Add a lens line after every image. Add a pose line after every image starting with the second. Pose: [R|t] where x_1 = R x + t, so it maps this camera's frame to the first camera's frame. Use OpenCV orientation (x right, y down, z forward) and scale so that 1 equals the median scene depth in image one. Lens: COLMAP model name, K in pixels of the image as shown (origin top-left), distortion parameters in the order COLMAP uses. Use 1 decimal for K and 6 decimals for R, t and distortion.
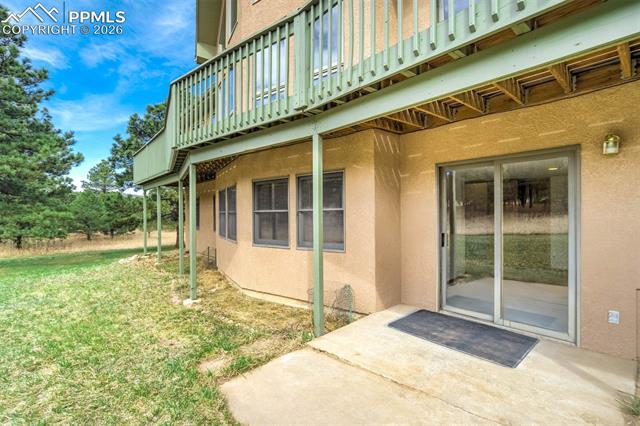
lens RADIAL K [[311.7, 0, 320.0], [0, 311.7, 213.0], [0, 0, 1]] dist [-0.002349, 0.000263]
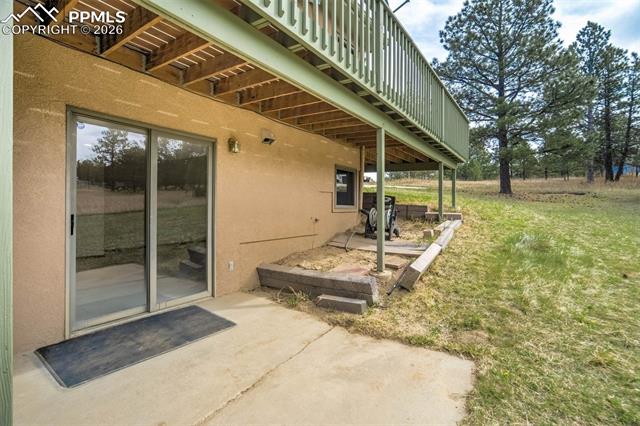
lens RADIAL K [[311.7, 0, 320.0], [0, 311.7, 213.0], [0, 0, 1]] dist [-0.002349, 0.000263]
pose [[-0.276476, -0.007541, 0.960991, -0.499058], [-0.015772, 0.999870, 0.003309, 0.067963], [-0.960891, -0.014242, -0.276559, 0.901934]]
